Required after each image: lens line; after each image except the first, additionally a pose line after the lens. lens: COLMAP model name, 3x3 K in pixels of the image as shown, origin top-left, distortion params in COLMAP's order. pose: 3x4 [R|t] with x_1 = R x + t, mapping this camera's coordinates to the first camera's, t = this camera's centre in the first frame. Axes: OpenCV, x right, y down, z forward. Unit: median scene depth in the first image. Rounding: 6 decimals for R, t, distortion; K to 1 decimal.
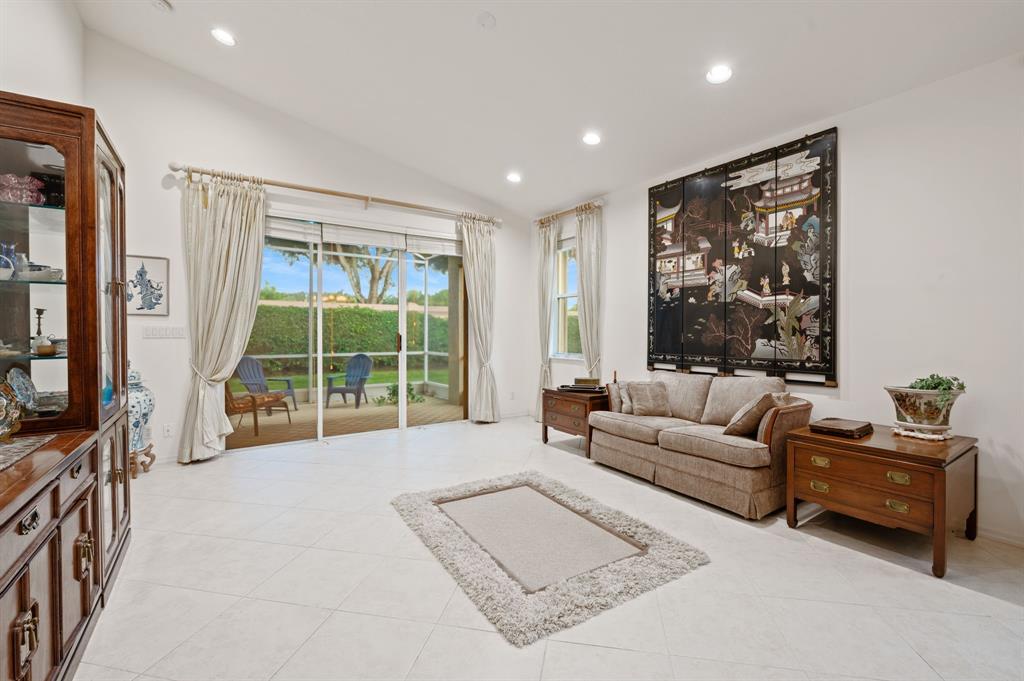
lens RADIAL K [[446.5, 0, 509.6], [0, 446.5, 331.1], [0, 0, 1]] dist [0.000910, 0.000142]
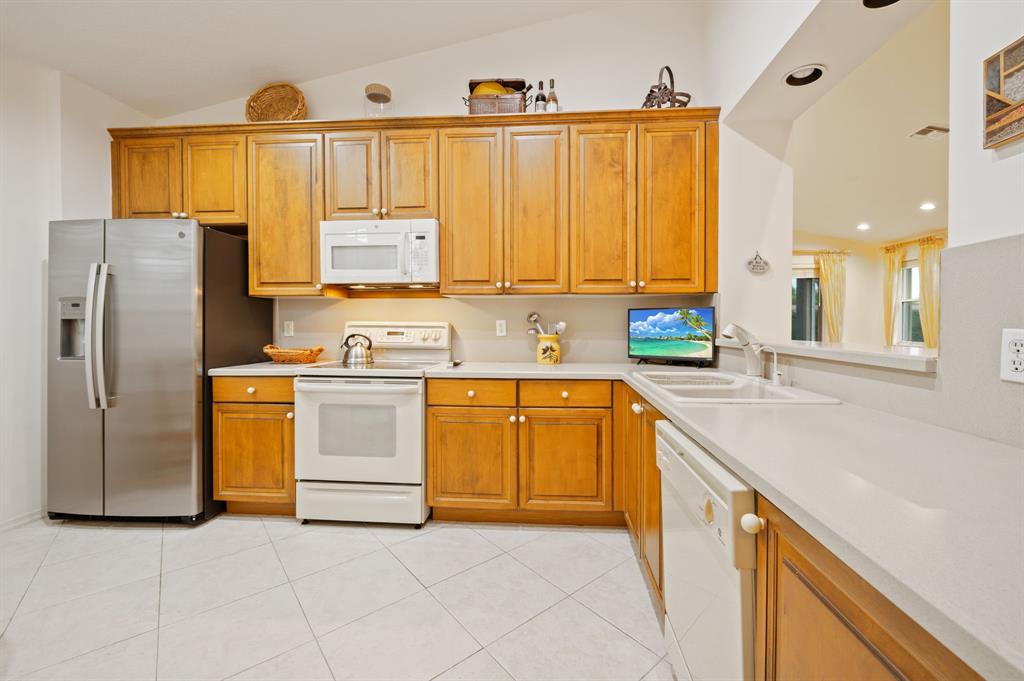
lens RADIAL K [[429.0, 0, 509.6], [0, 429.0, 330.5], [0, 0, 1]] dist [-0.001750, -0.000151]
pose [[0.793869, 0.005556, -0.608064, -0.052907], [-0.000605, 0.999965, 0.008347, 0.003751], [0.608089, -0.006259, 0.793844, -0.837383]]
